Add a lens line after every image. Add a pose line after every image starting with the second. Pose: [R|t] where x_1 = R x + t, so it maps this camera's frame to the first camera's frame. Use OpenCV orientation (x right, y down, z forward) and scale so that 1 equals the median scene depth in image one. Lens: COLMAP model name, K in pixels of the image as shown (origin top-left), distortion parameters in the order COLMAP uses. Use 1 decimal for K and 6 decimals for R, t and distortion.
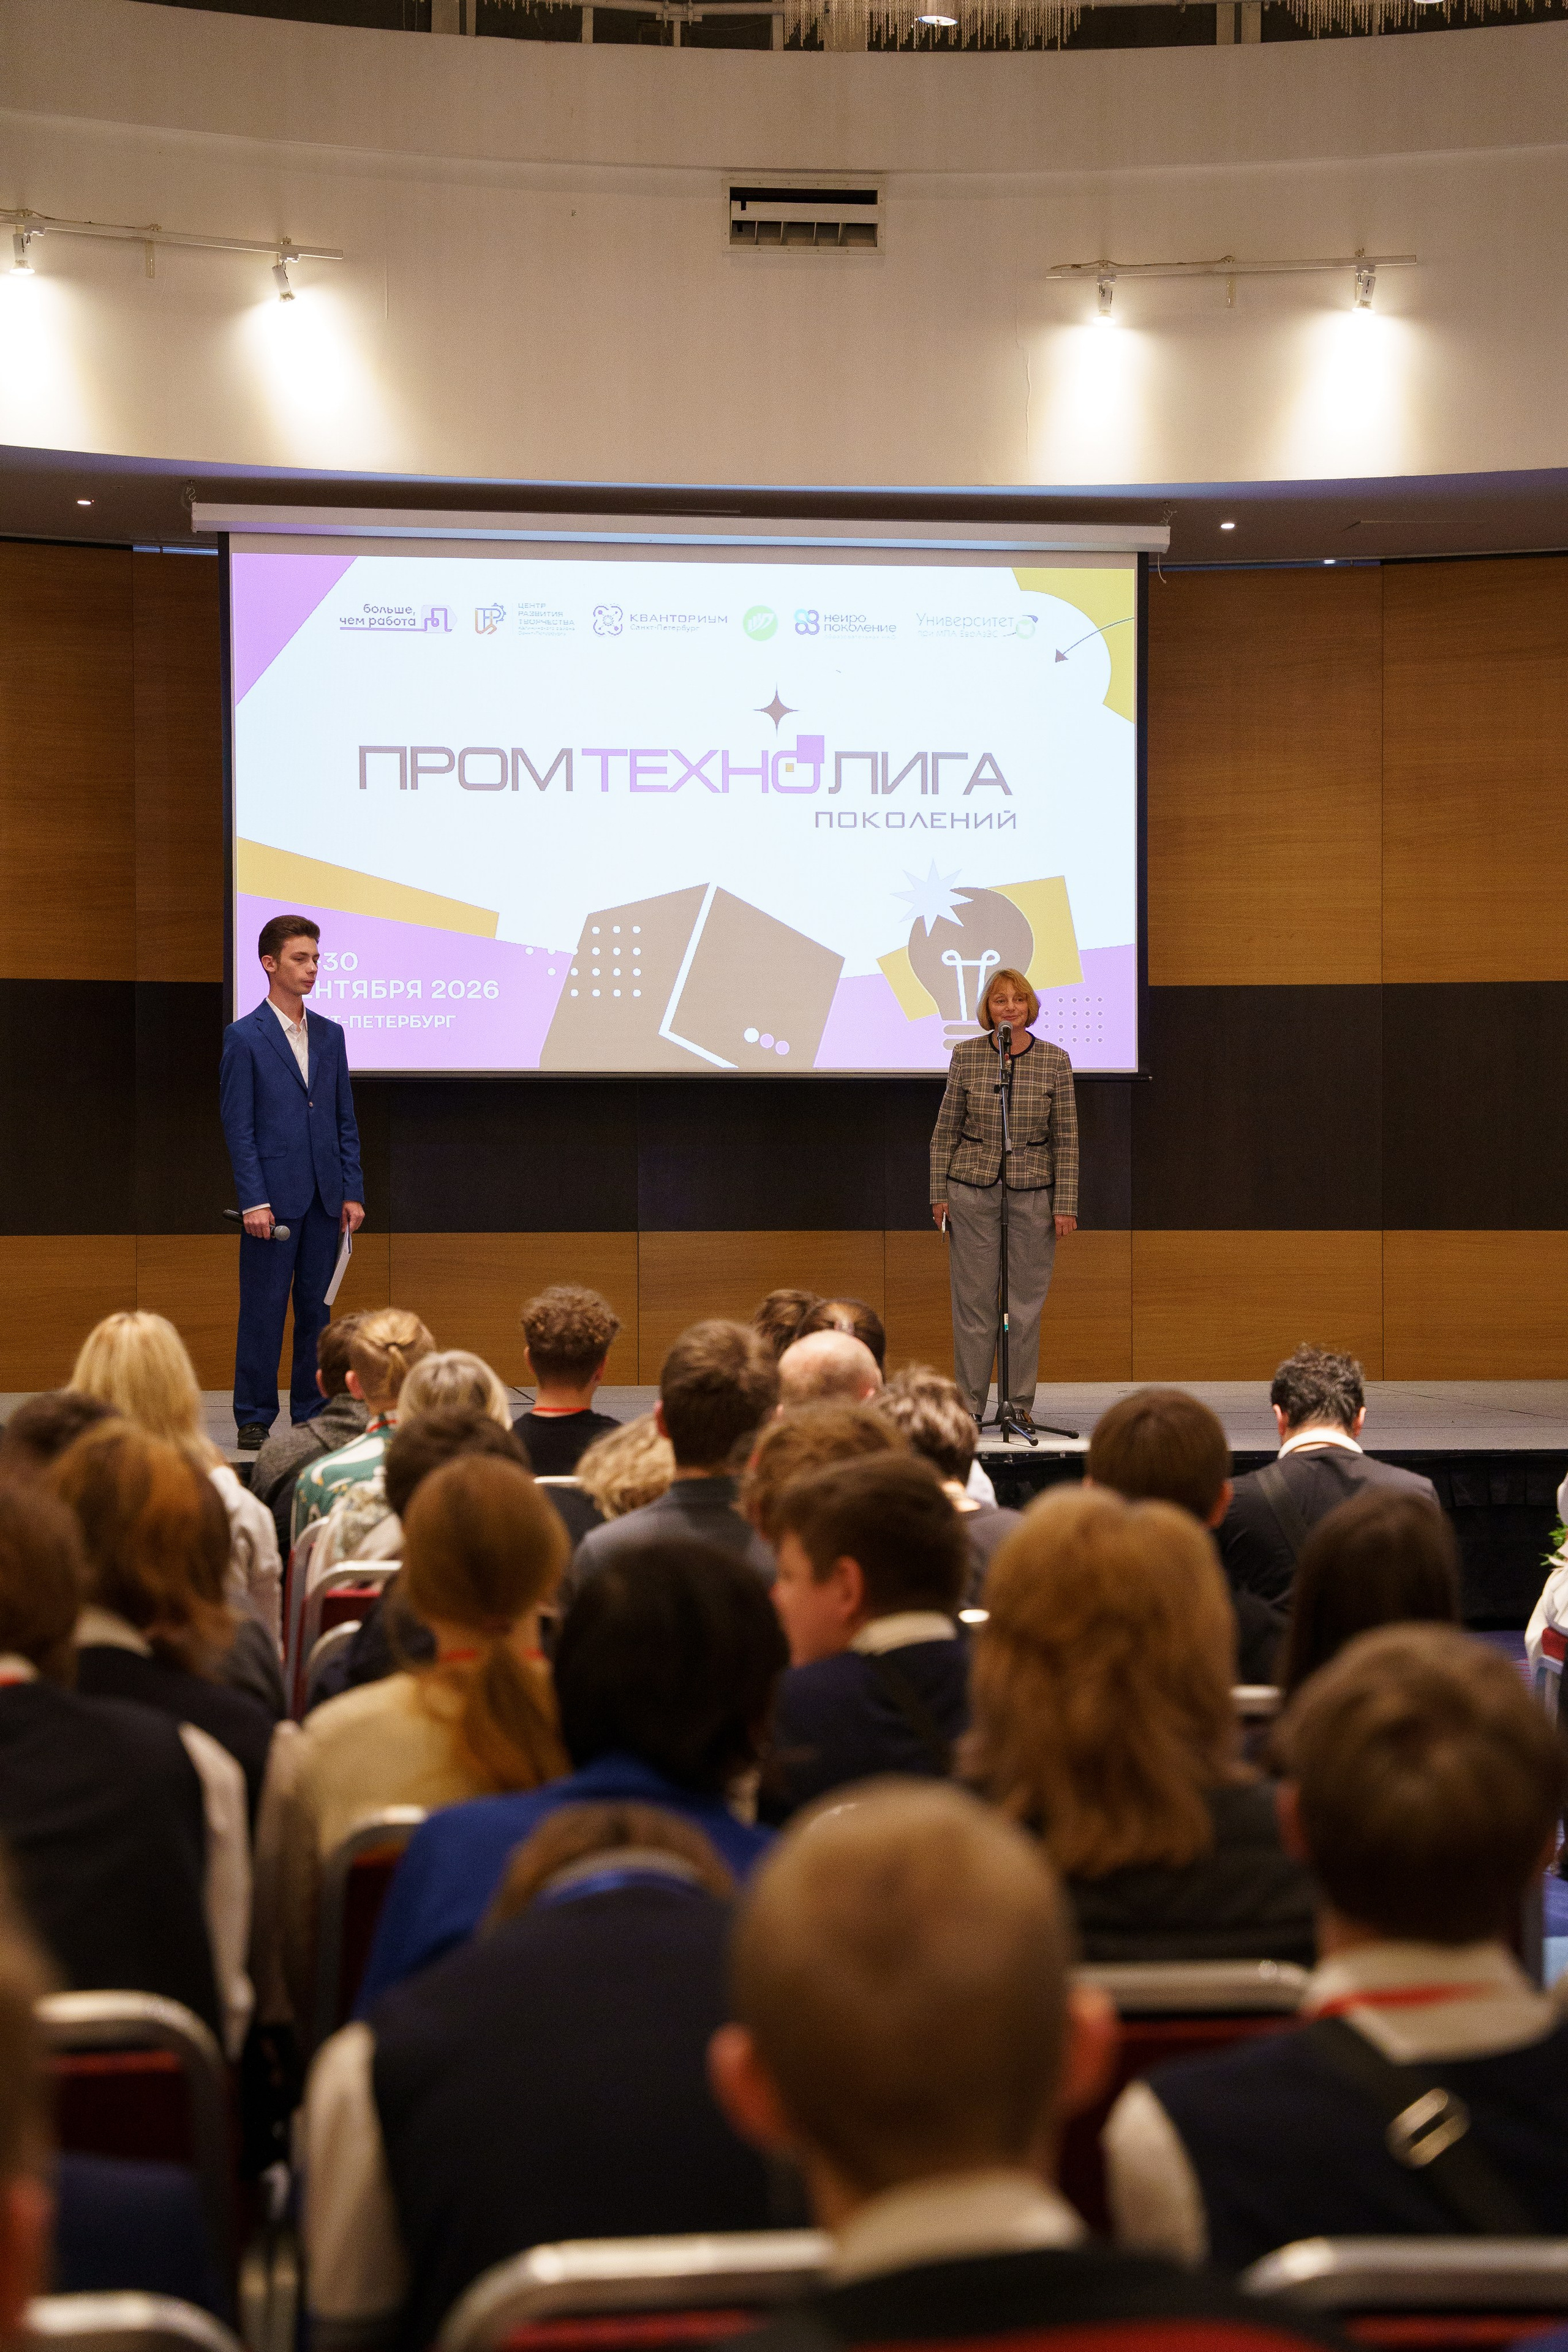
lens RADIAL K [[4488.3, 0, 800.5], [0, 4488.3, 1157.8], [0, 0, 1]] dist [0.309098, 0.000000]
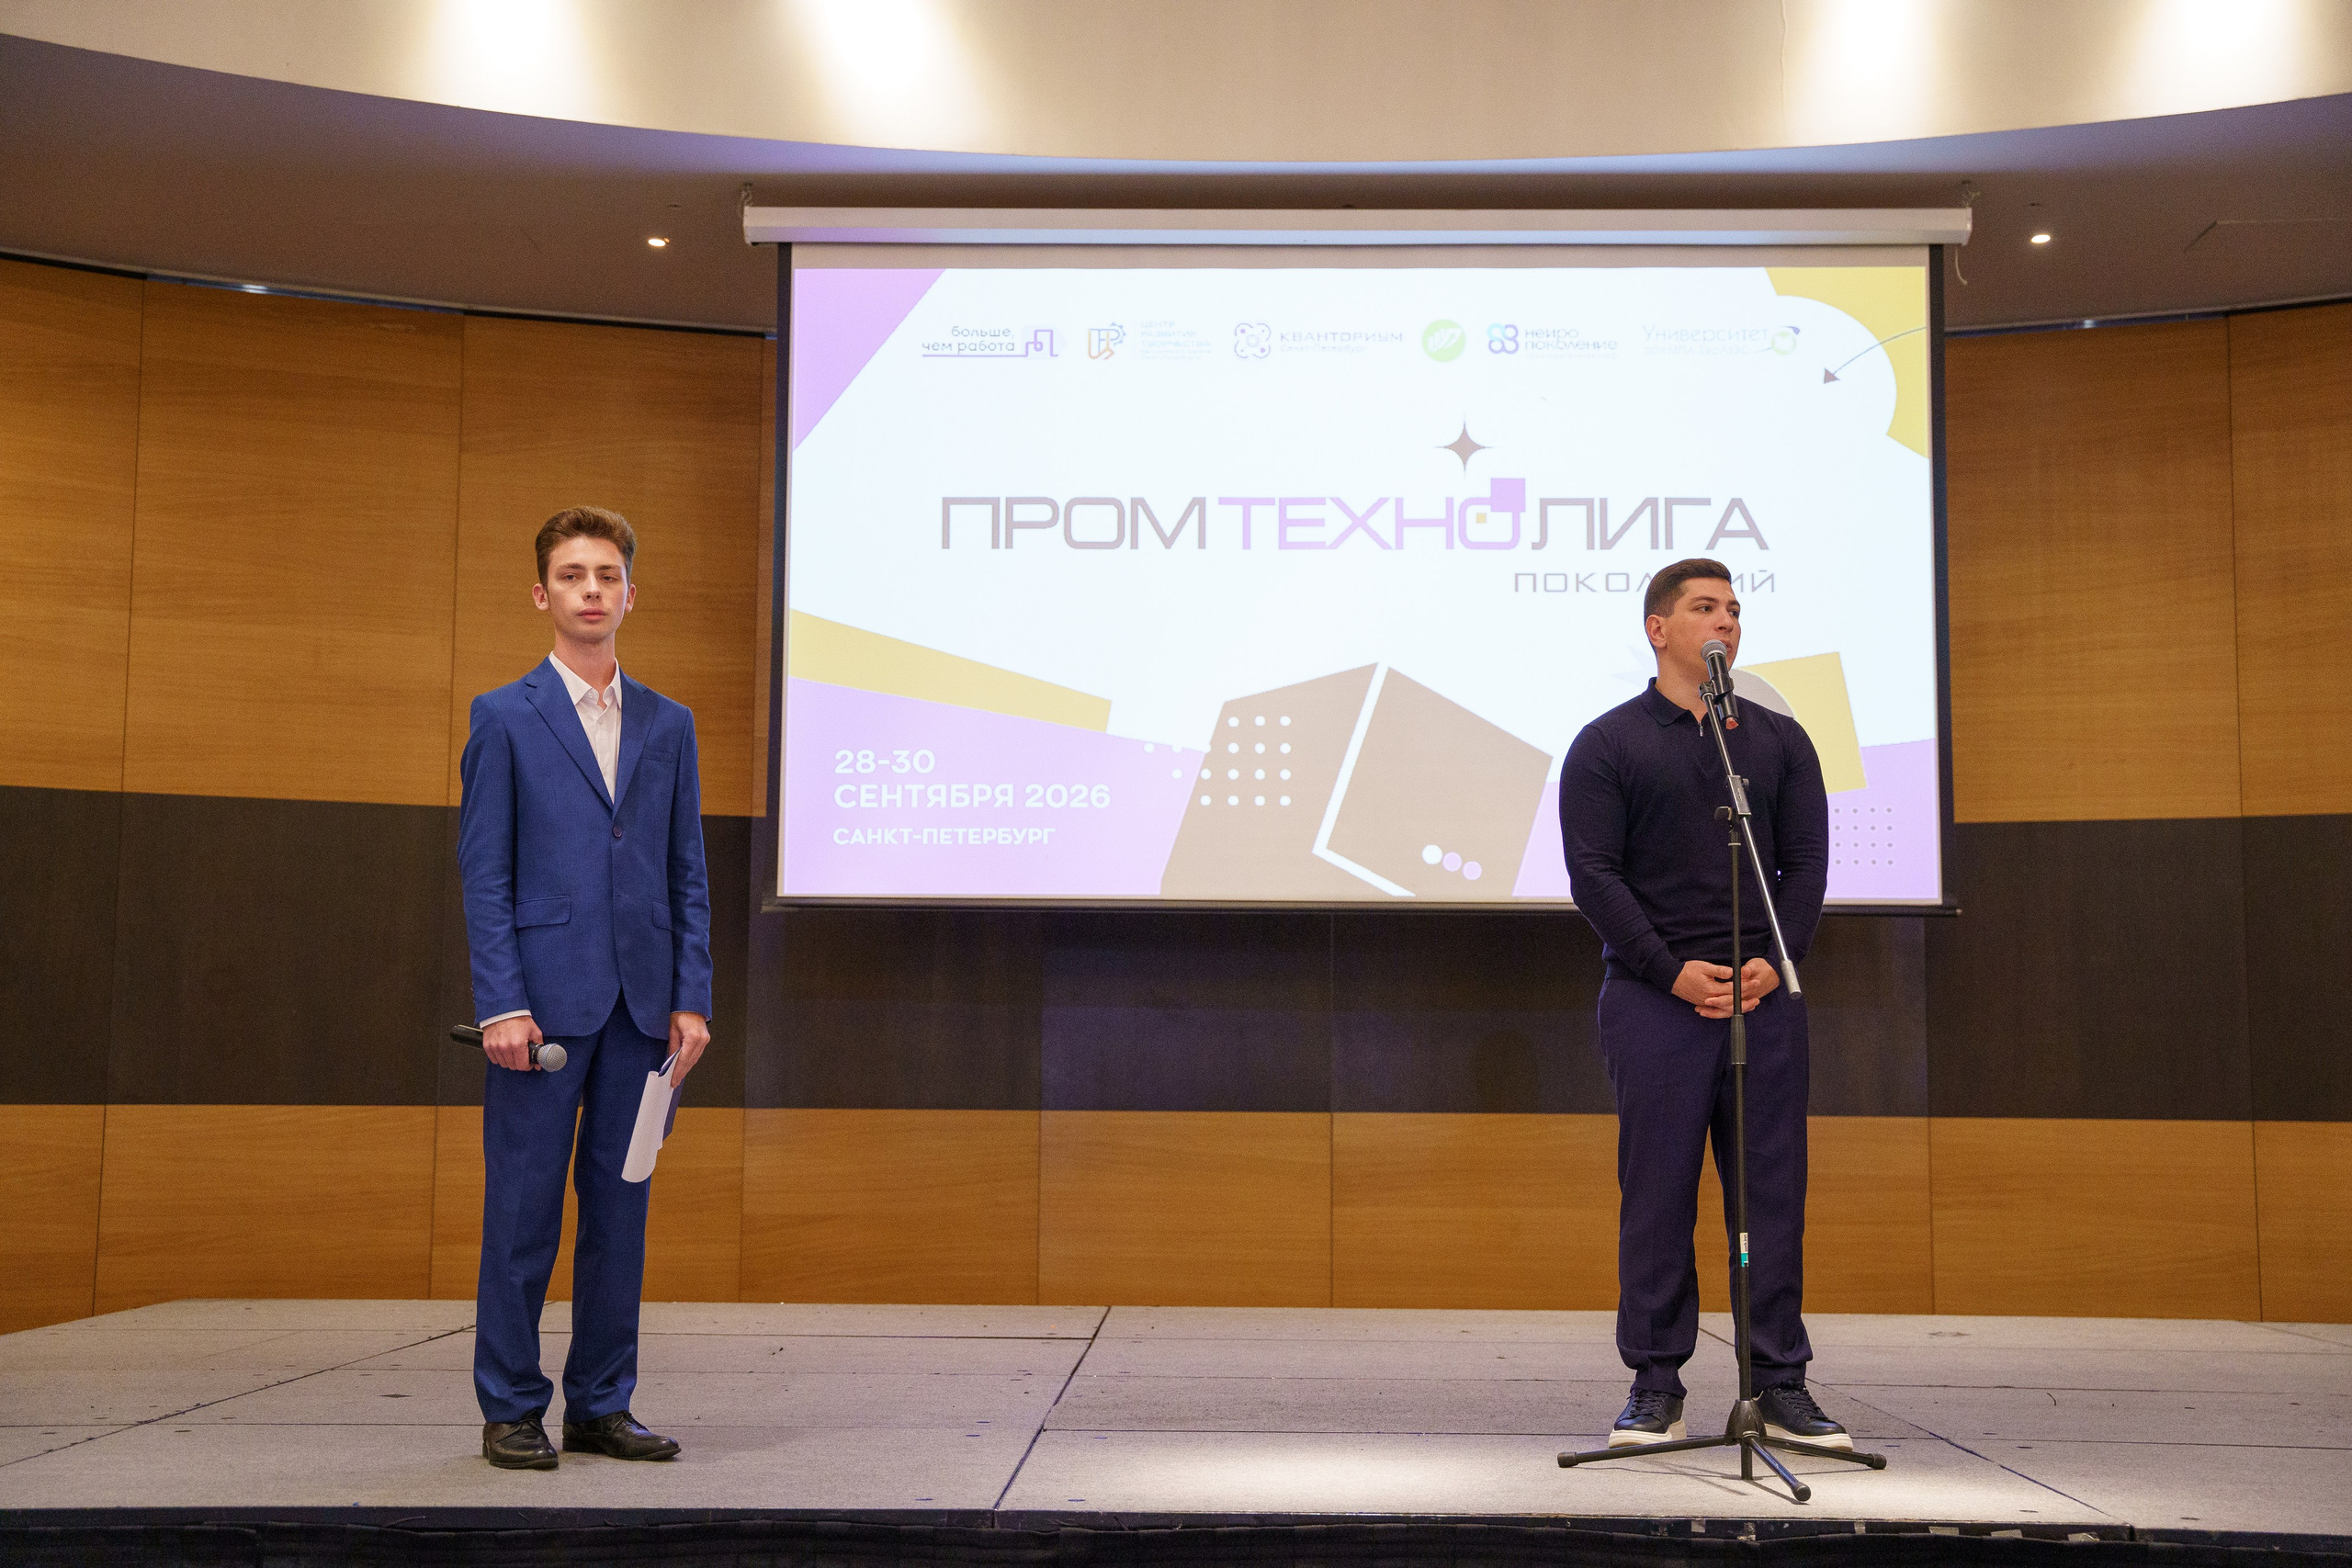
lens RADIAL K [[2905.1, 0, 1179.5], [0, 2905.1, 805.7], [0, 0, 1]] dist [0.059332, 0.000000]
pose [[0.986841, -0.007309, -0.161530, 0.027600], [-0.008691, 0.995136, -0.098125, 0.014368], [0.161462, 0.098237, 0.981977, 0.495792]]
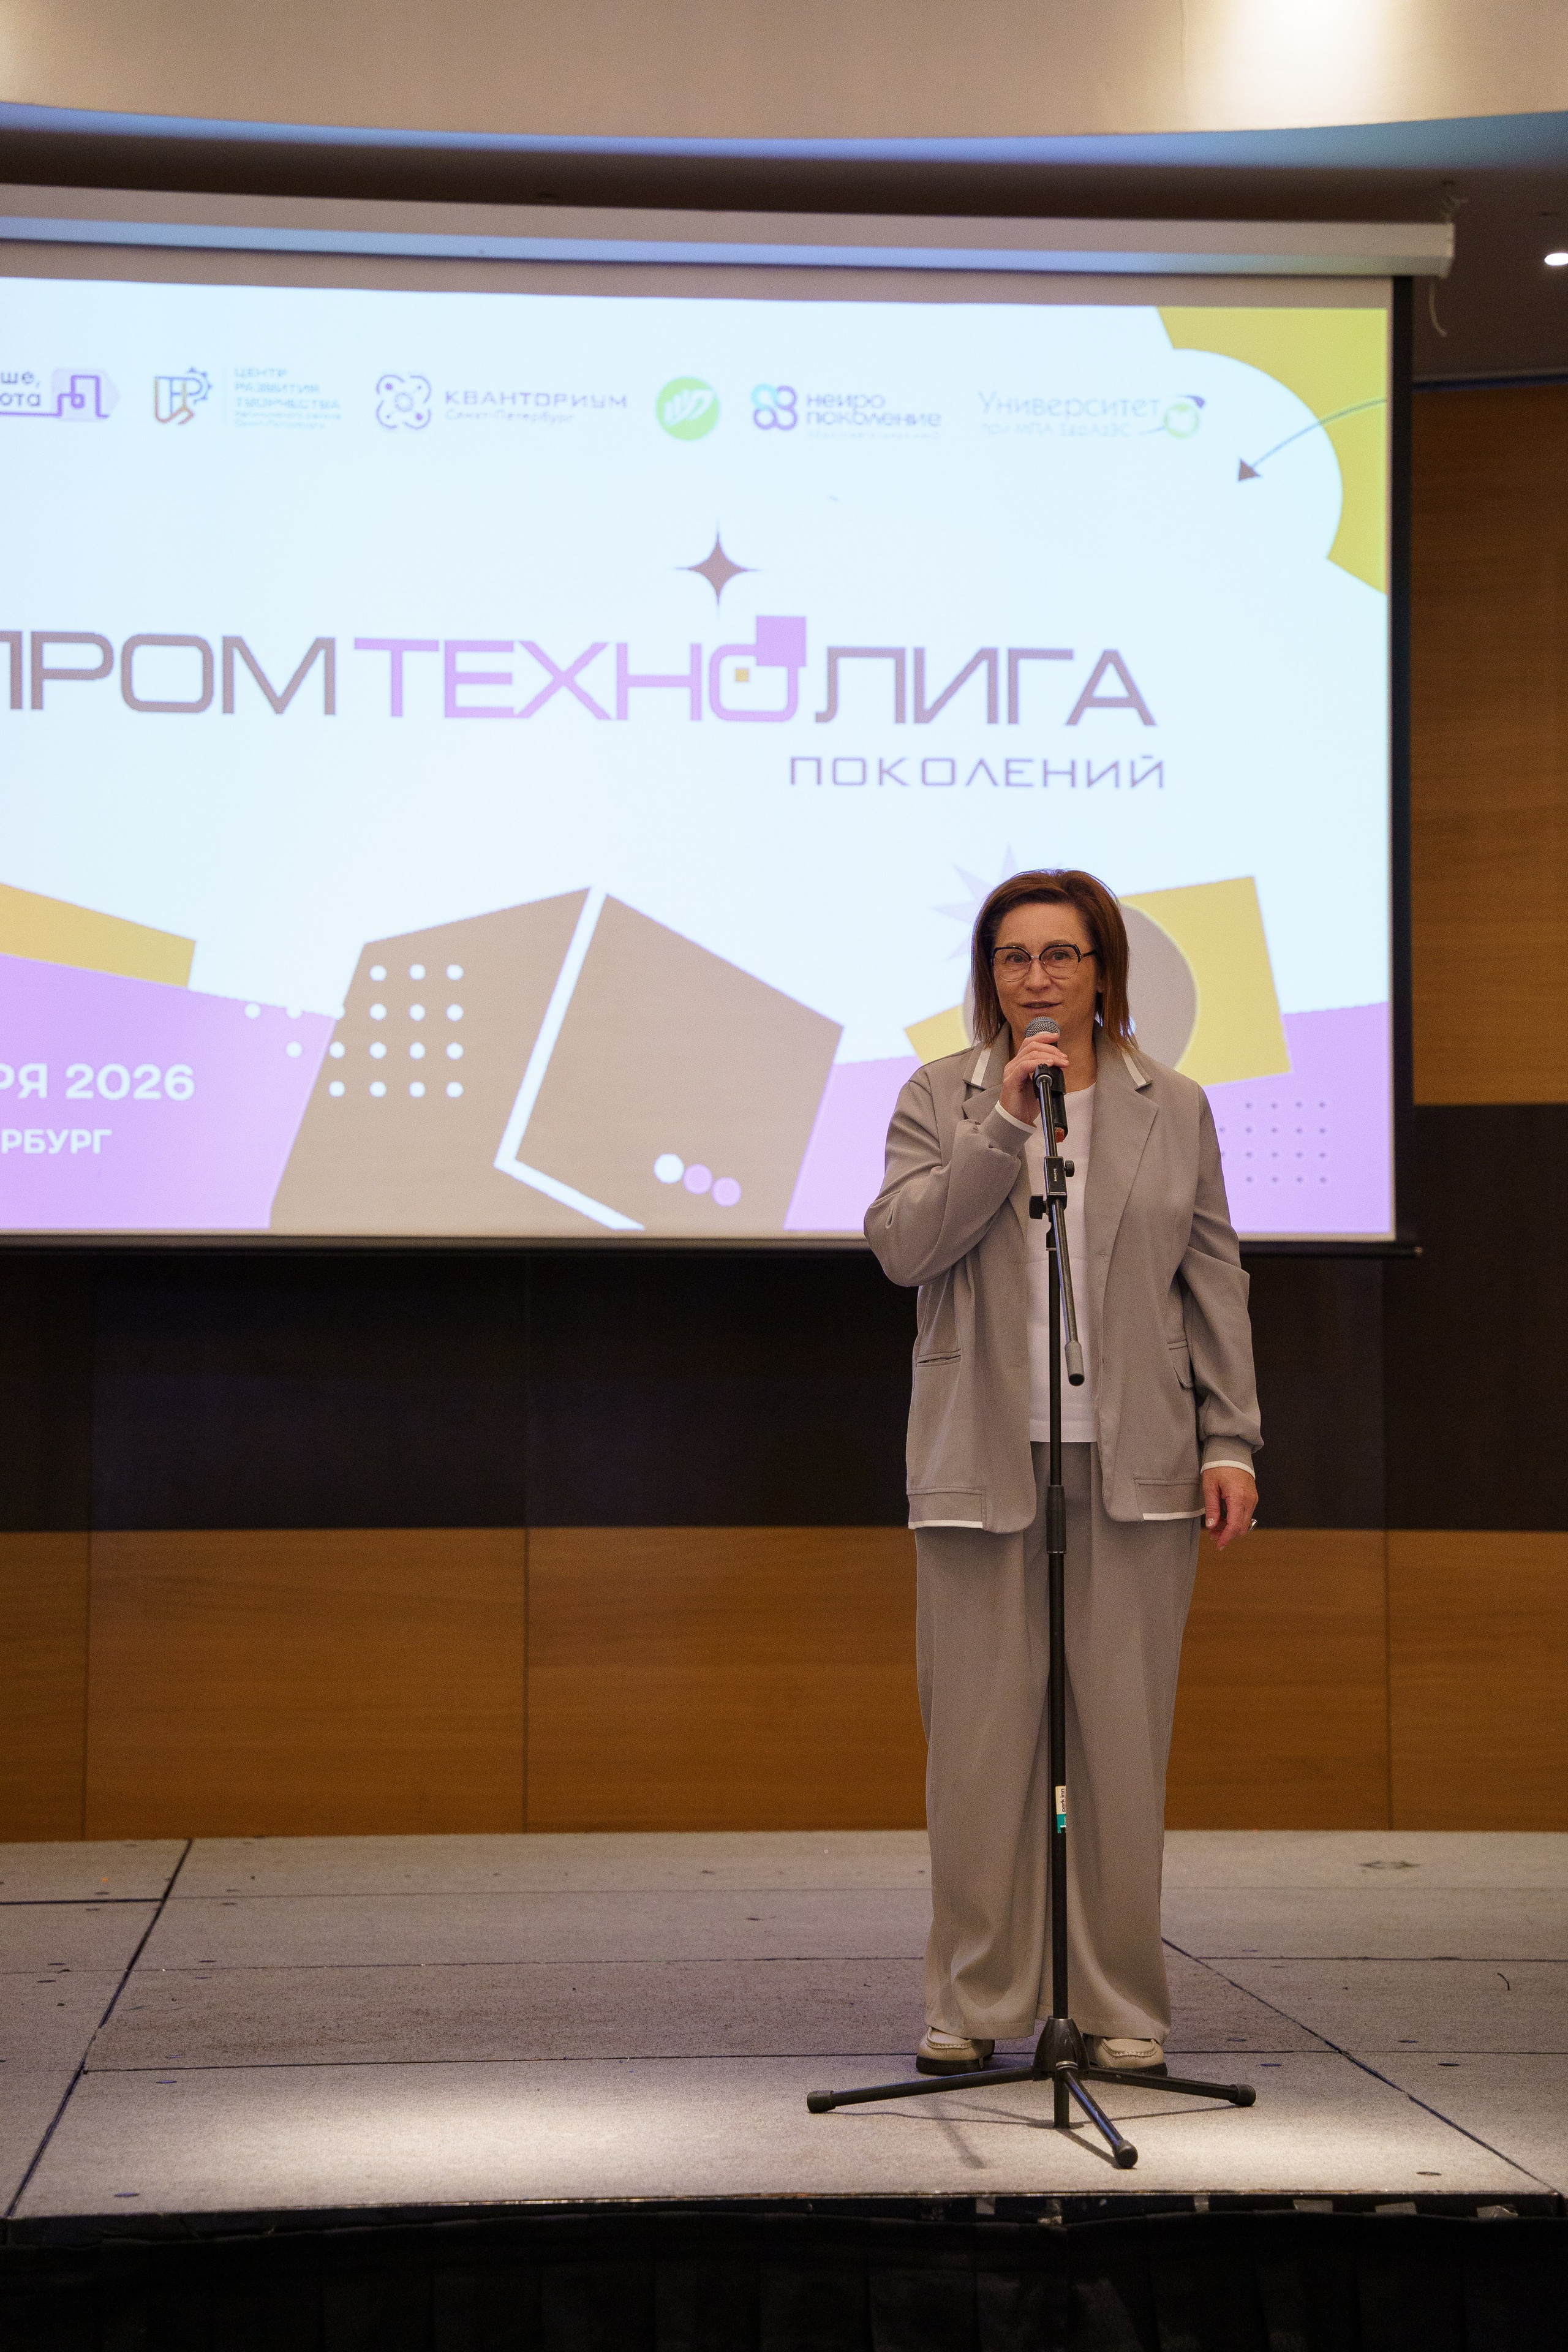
lens RADIAL K [[4488.3, 0, 785.4], [0, 4488.3, 1168.8], [0, 0, 1]] dist [0.309098, 0.000000]
pose [[0.998275, -0.000783, -0.058703, 0.034654], [-0.002401, 0.998530, -0.054150, 0.001822], [0.058659, 0.054197, 0.996806, 0.465598]]
